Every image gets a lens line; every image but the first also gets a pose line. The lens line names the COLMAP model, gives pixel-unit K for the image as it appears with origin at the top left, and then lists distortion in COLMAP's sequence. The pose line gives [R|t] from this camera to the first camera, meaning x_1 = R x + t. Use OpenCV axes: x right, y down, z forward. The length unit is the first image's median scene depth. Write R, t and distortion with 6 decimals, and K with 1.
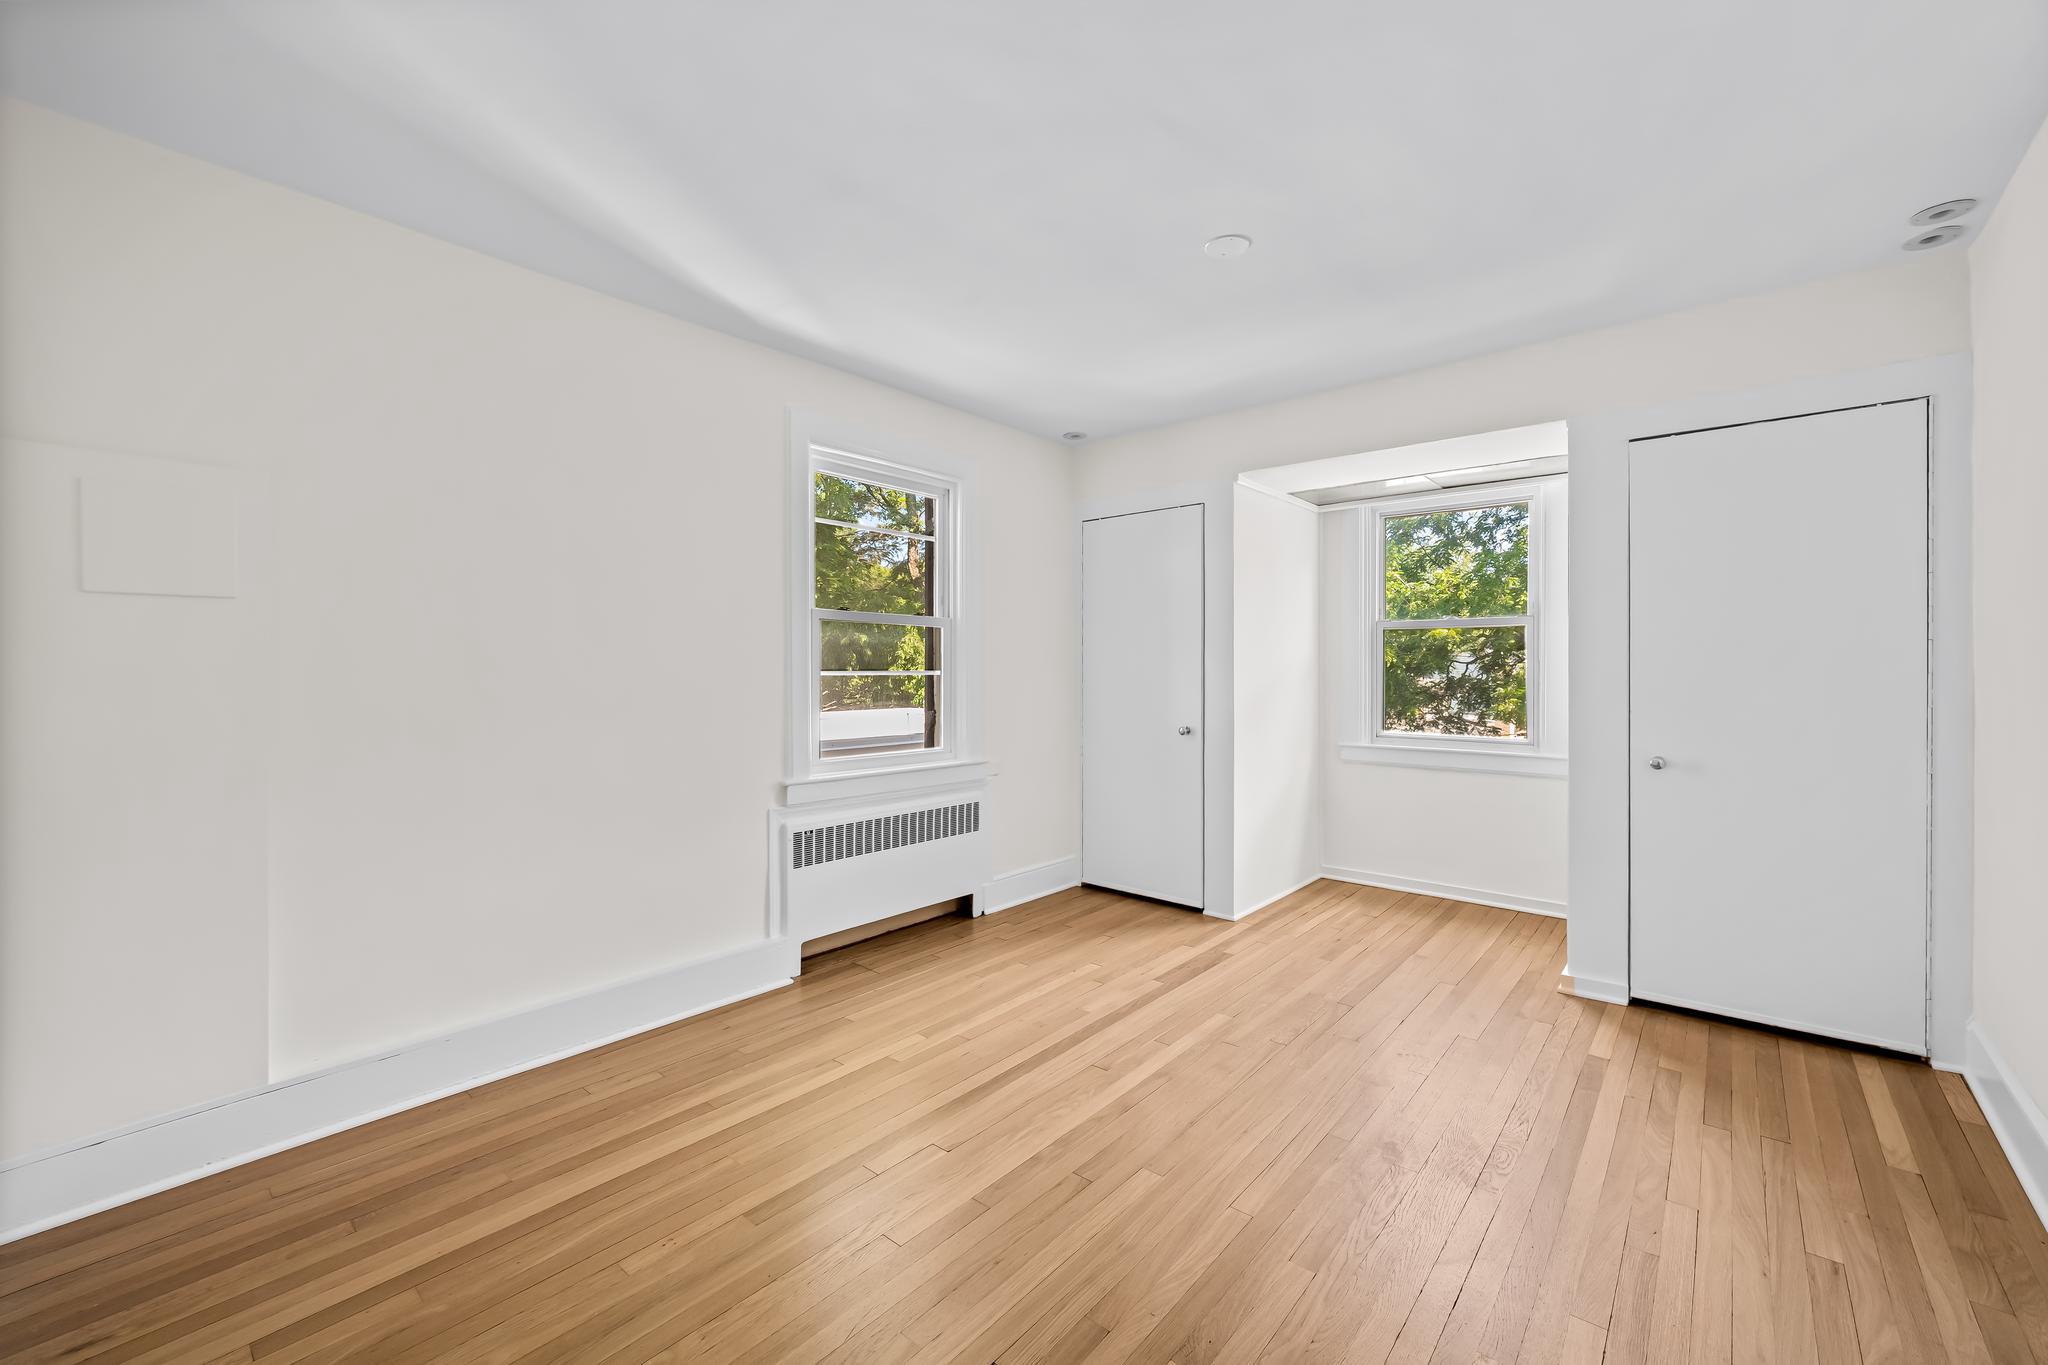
lens RADIAL K [[826.0, 0, 1024.9], [0, 826.0, 666.2], [0, 0, 1]] dist [-0.005453, -0.000002]
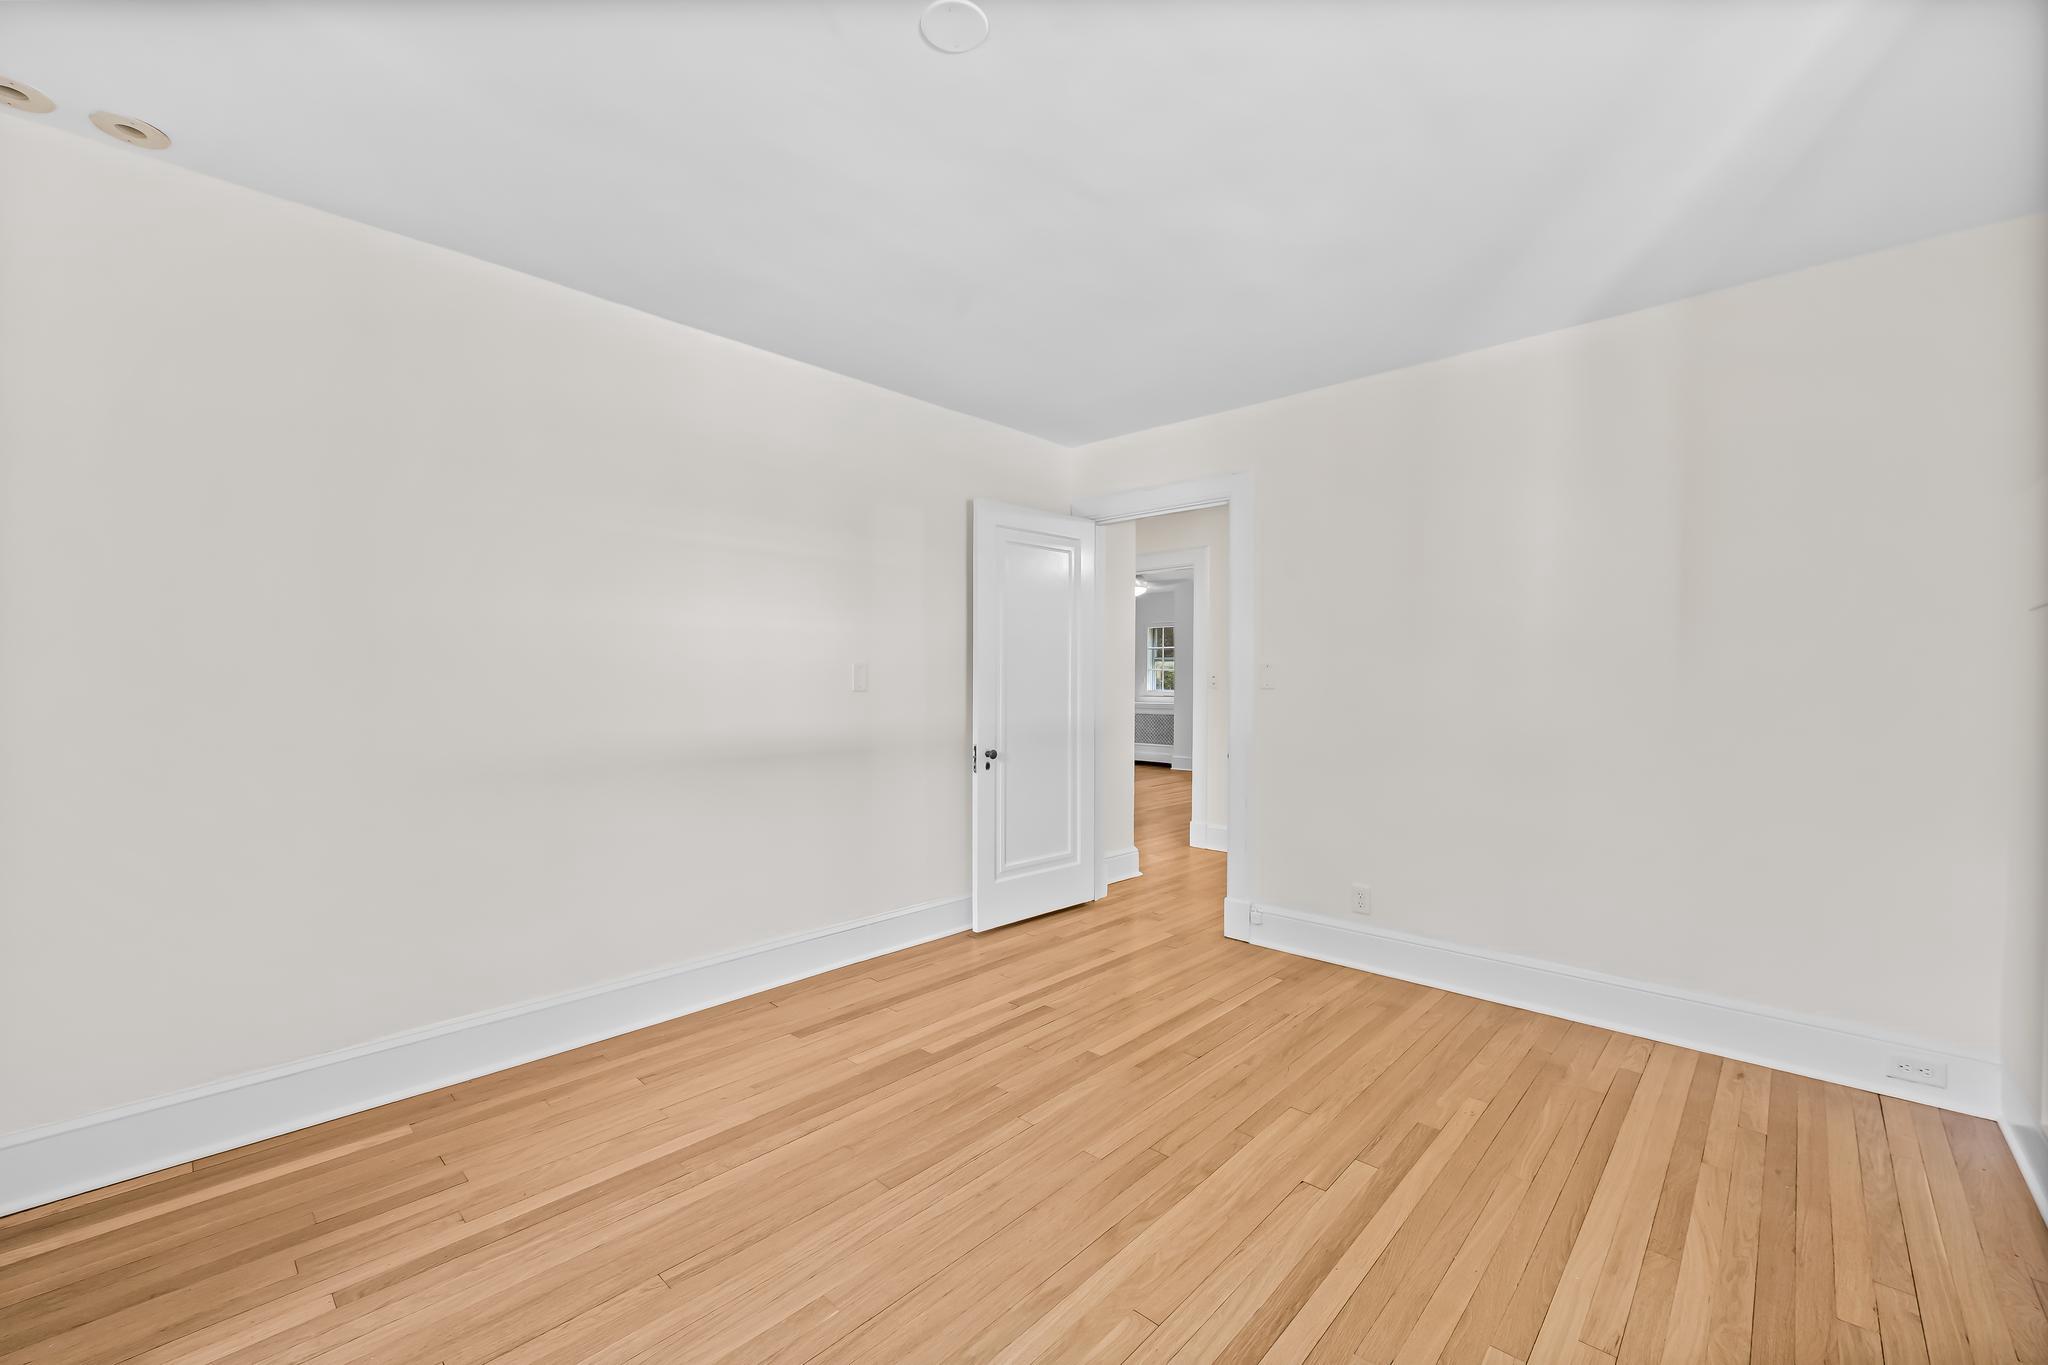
lens RADIAL K [[826.0, 0, 1024.9], [0, 826.0, 666.2], [0, 0, 1]] dist [-0.005453, -0.000002]
pose [[-0.998949, 0.000270, 0.045842, 0.189713], [-0.000818, 0.999718, -0.023721, 0.016422], [-0.045835, -0.023734, -0.998667, 2.040414]]
